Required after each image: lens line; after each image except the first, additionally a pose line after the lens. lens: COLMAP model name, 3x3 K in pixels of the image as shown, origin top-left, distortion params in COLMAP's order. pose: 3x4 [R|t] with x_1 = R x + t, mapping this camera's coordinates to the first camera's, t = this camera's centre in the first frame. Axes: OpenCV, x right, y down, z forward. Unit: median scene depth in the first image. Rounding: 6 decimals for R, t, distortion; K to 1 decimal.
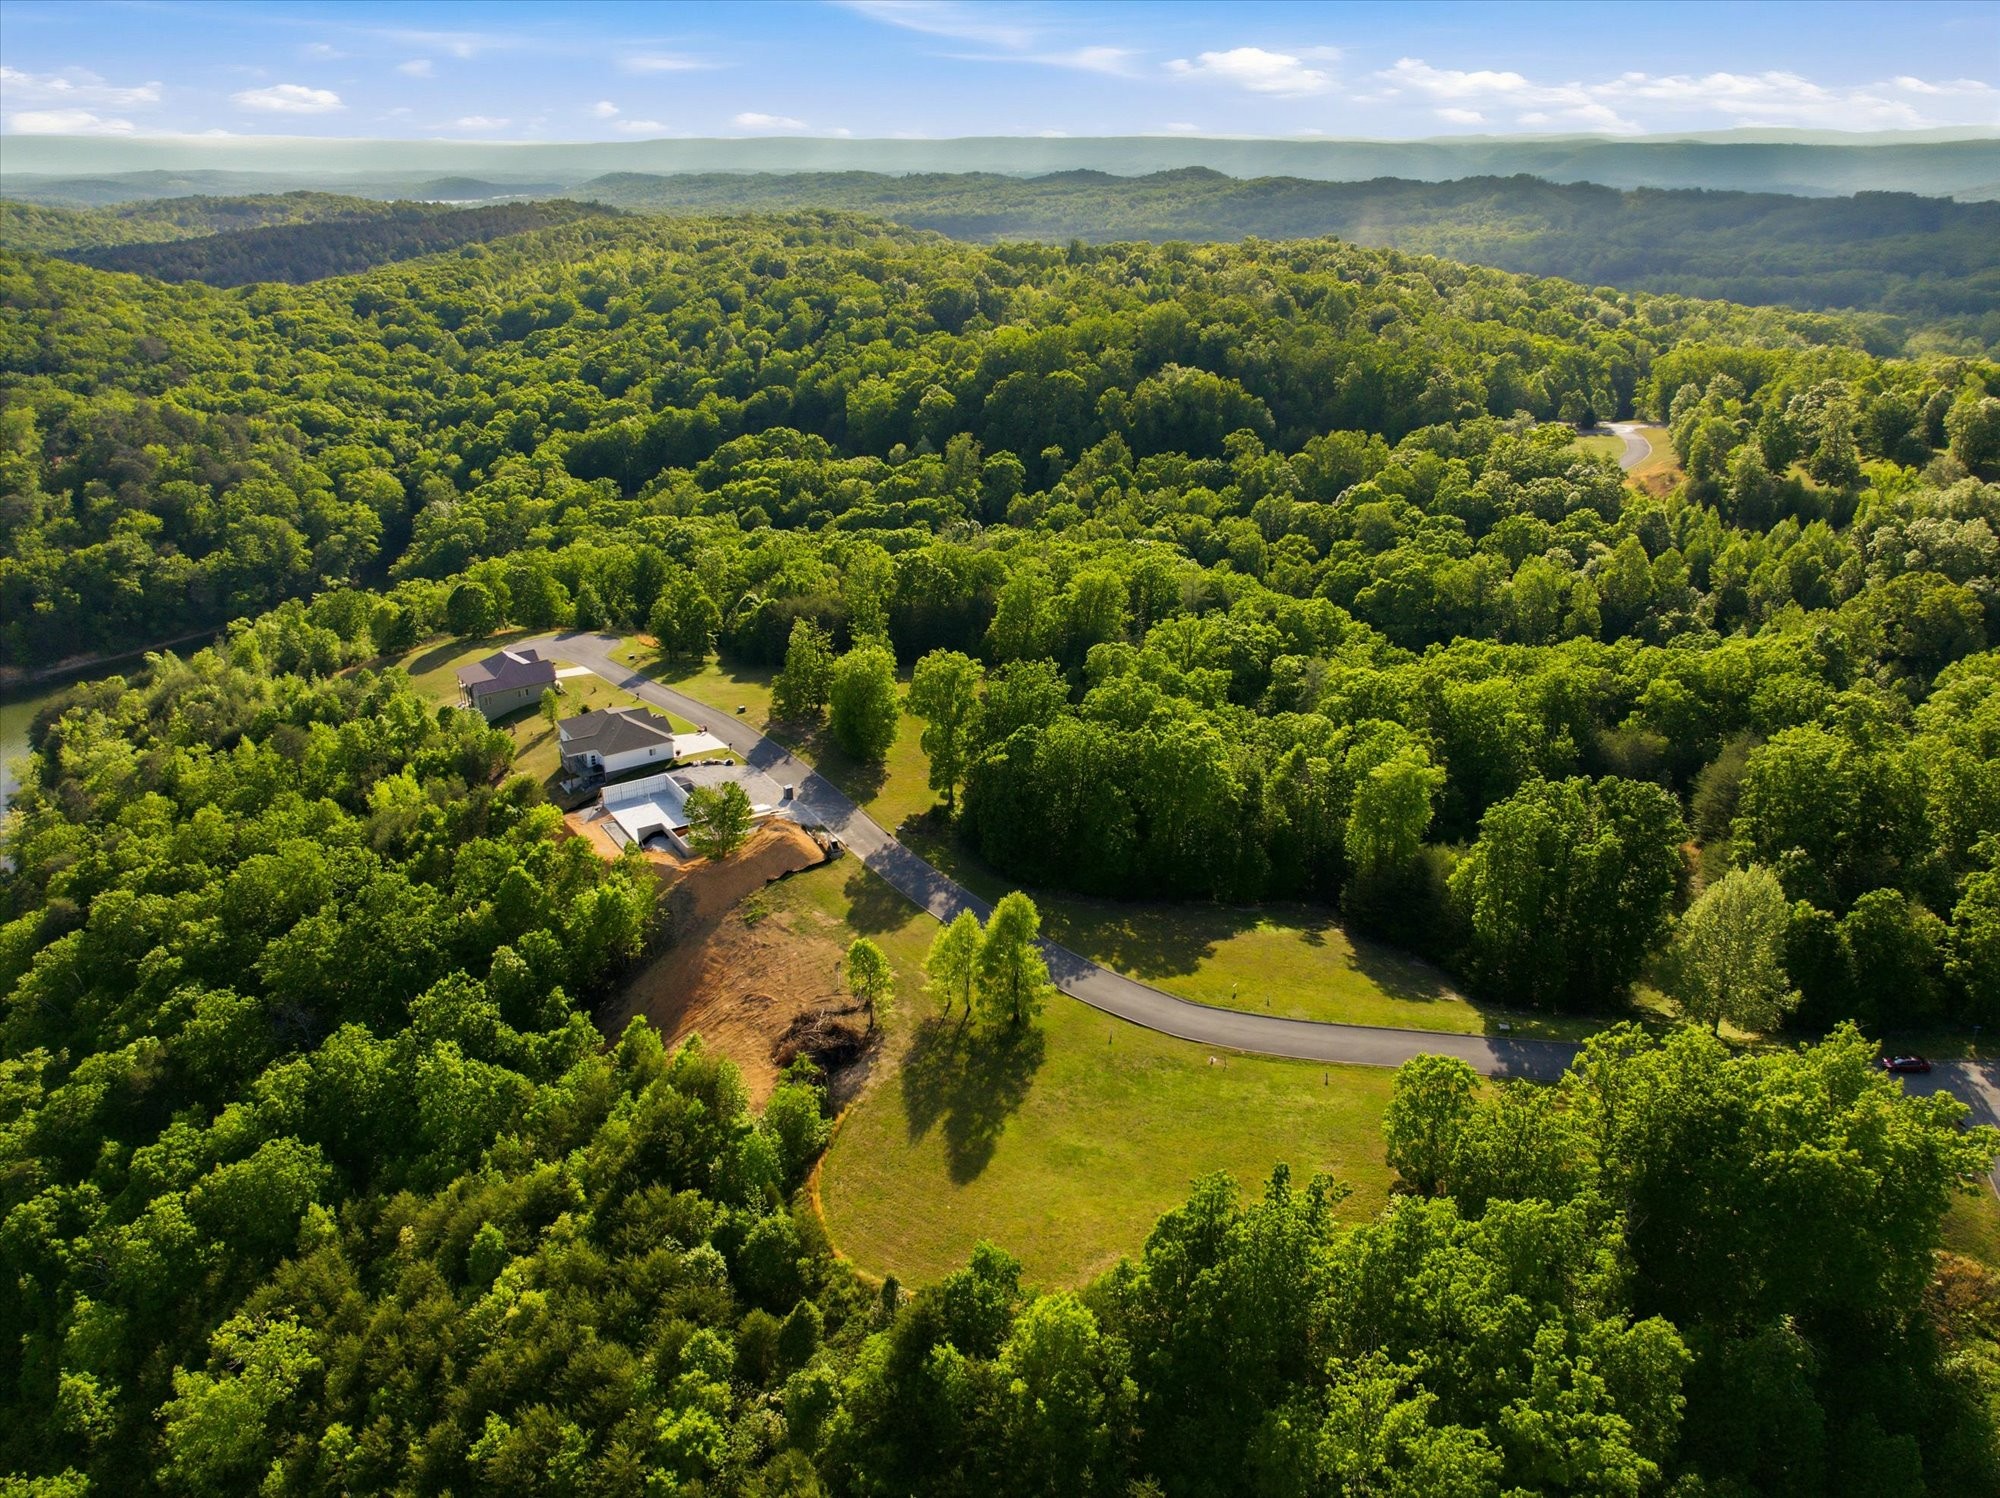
lens RADIAL K [[1382.8, 0, 1000.0], [0, 1382.8, 749.0], [0, 0, 1]] dist [-0.044829, 0.003183]
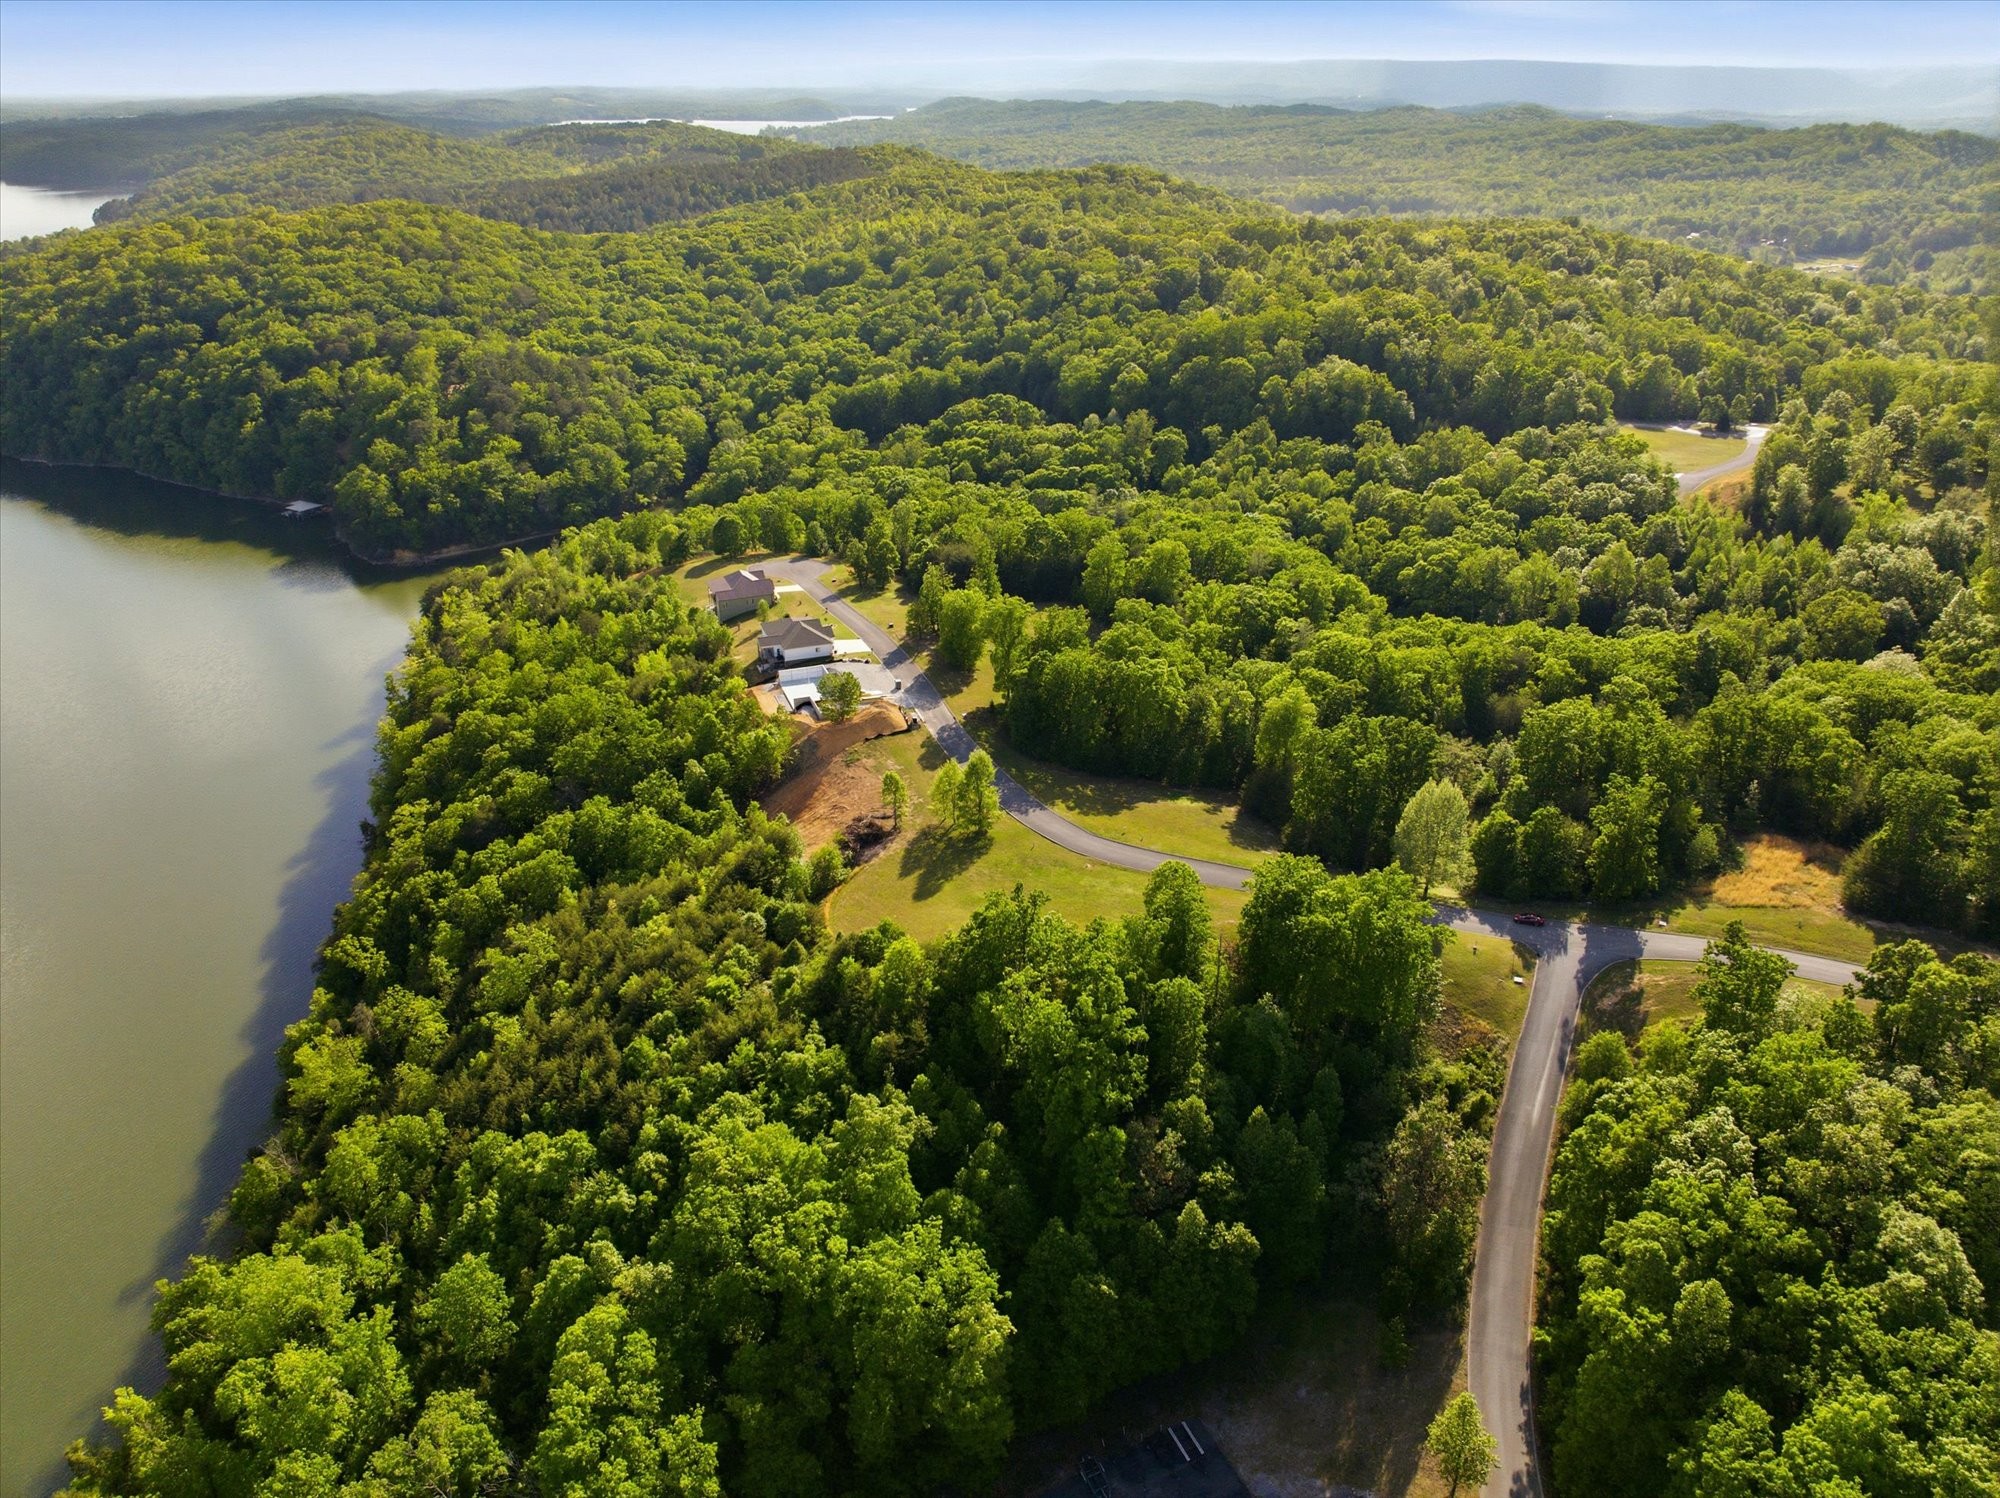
lens RADIAL K [[1382.8, 0, 1000.0], [0, 1382.8, 749.0], [0, 0, 1]] dist [-0.044829, 0.003183]
pose [[0.974083, 0.096922, -0.204371, 0.172379], [-0.086444, 0.994472, 0.059611, 0.002104], [0.209019, -0.040399, 0.977077, -0.272190]]
